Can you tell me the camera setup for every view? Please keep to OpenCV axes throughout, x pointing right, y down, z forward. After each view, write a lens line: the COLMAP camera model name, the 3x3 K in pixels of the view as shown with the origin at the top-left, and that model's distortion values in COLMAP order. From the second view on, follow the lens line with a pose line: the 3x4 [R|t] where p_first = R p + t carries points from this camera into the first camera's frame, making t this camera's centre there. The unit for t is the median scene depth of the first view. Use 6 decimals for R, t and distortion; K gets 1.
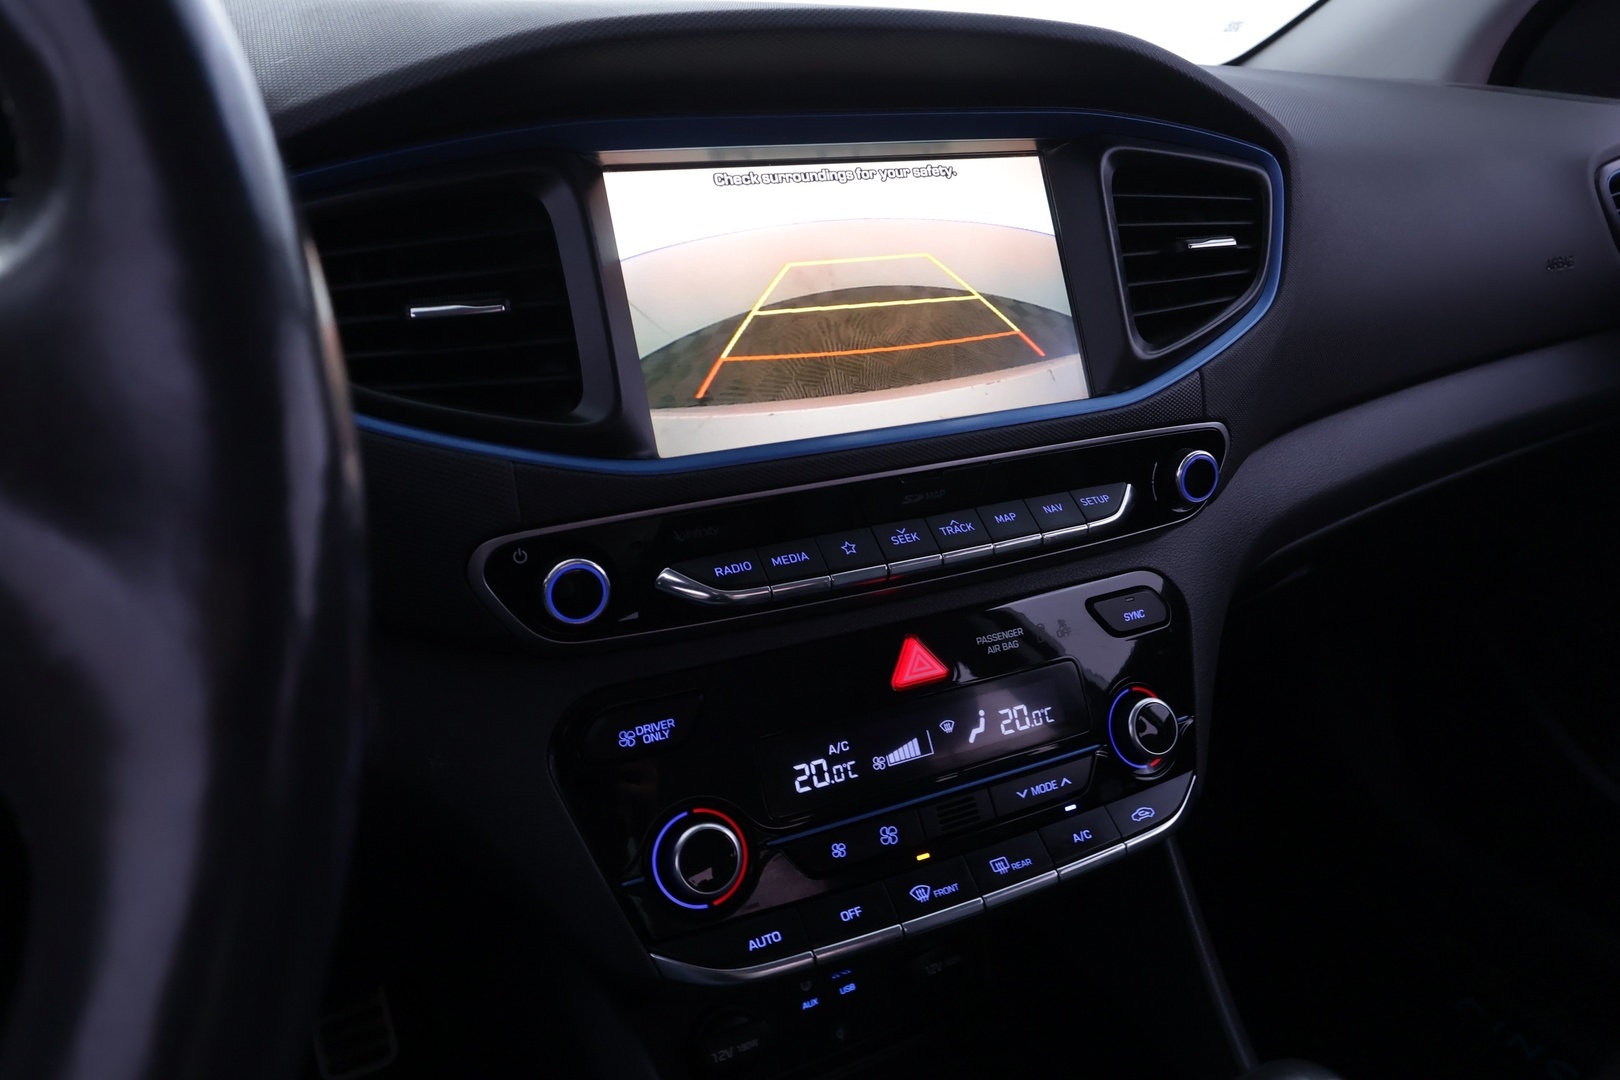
lens RADIAL K [[1103.4, 0, 806.7], [0, 1103.4, 546.6], [0, 0, 1]] dist [0.002630, 0.000212]
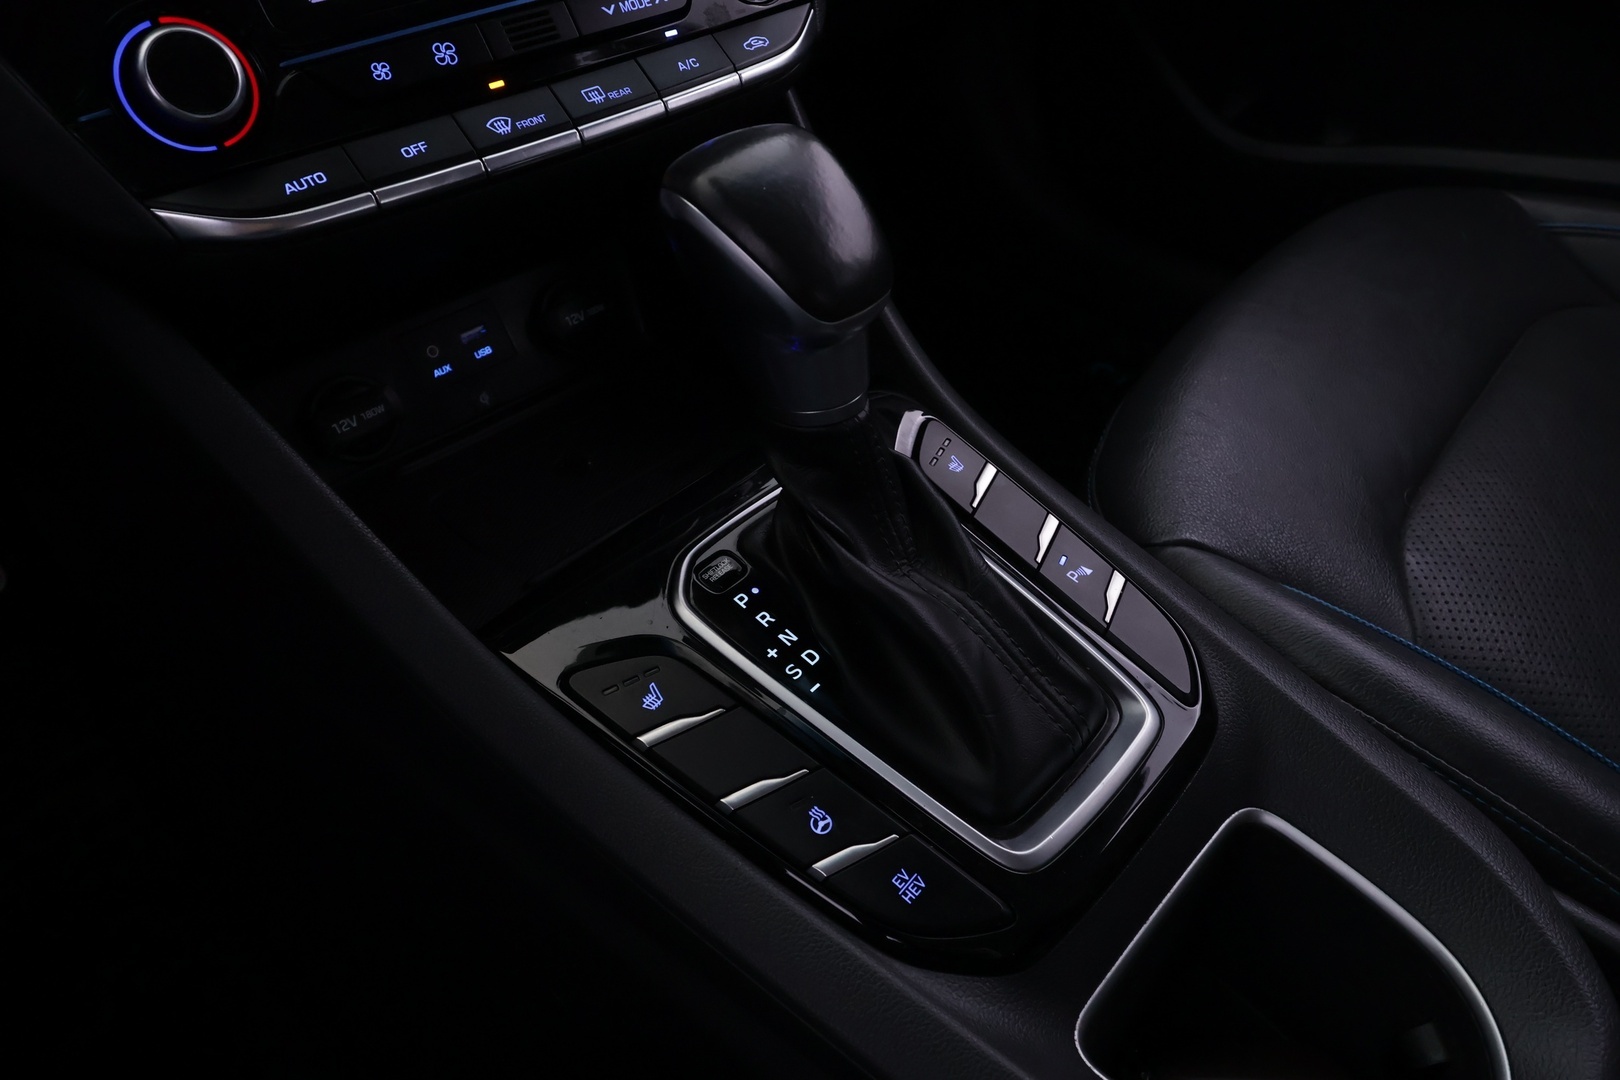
lens RADIAL K [[1103.4, 0, 809.6], [0, 1103.4, 553.8], [0, 0, 1]] dist [0.002630, 0.000212]
pose [[0.951948, -0.201550, 0.230590, 0.063100], [0.099693, 0.915851, 0.388944, 0.285863], [-0.289578, -0.347266, 0.891936, 0.067620]]
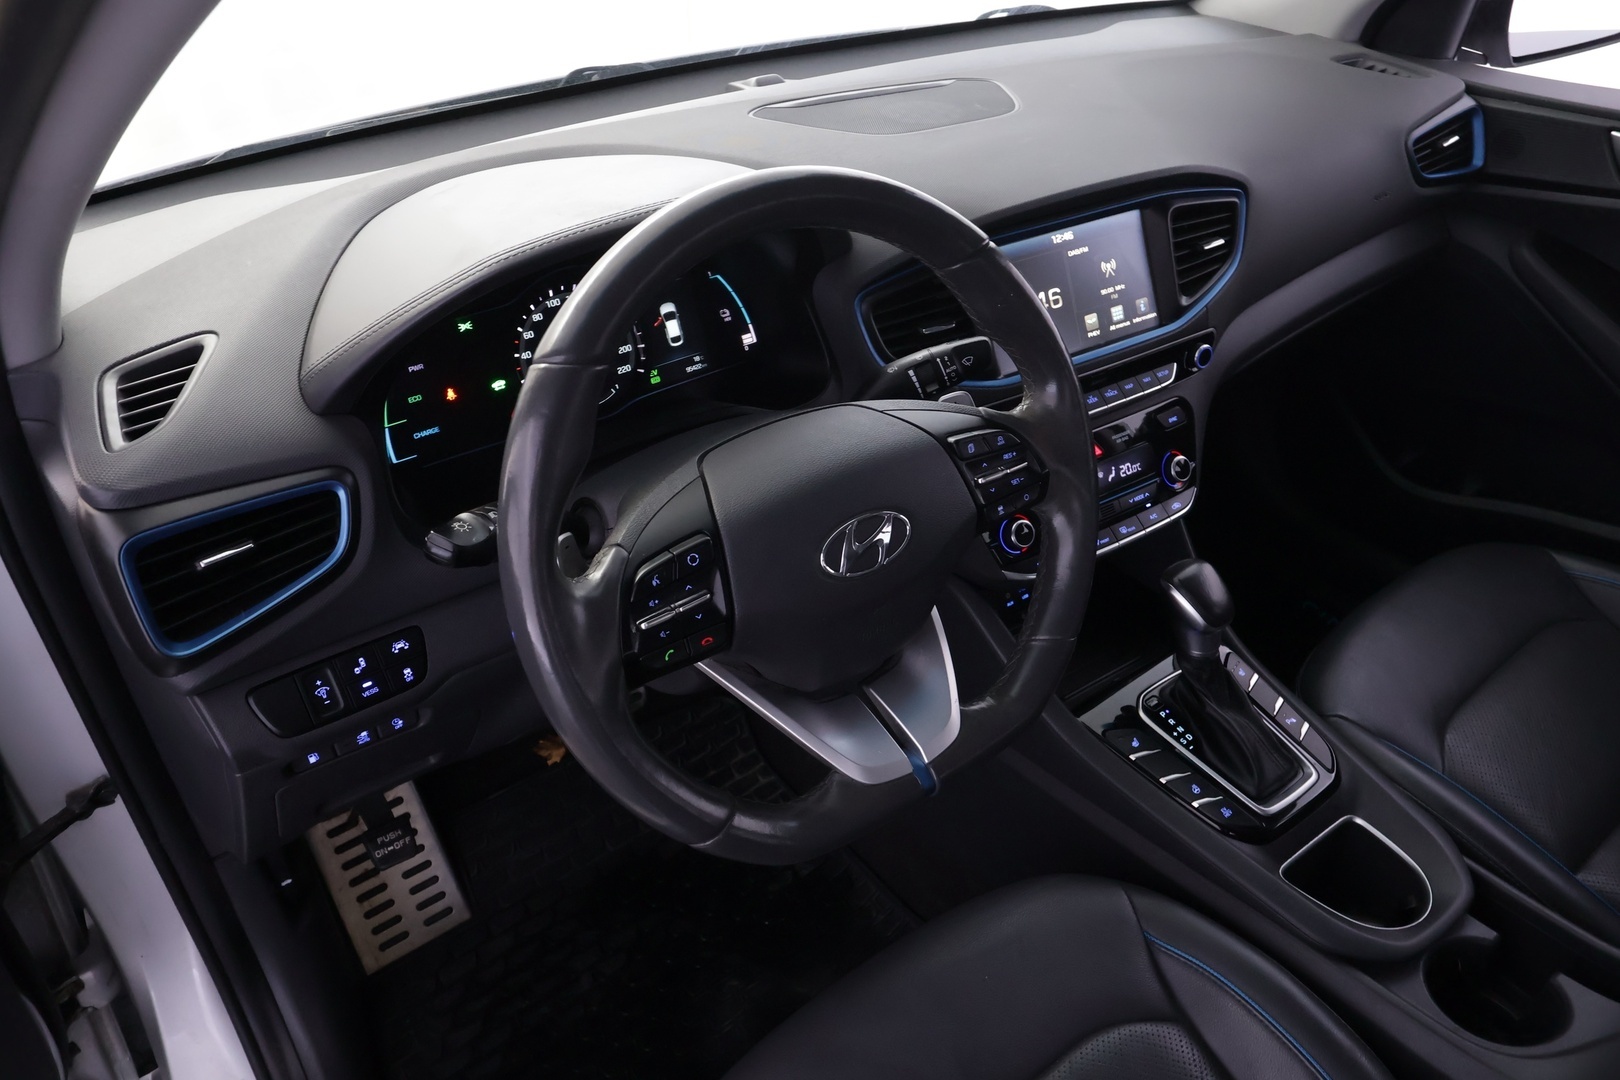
lens RADIAL K [[1103.4, 0, 815.9], [0, 1103.4, 546.0], [0, 0, 1]] dist [0.002630, 0.000212]
pose [[0.993296, -0.070011, 0.091988, -0.692798], [0.044967, 0.967079, 0.250471, -0.302555], [-0.106495, -0.244655, 0.963744, -1.223432]]
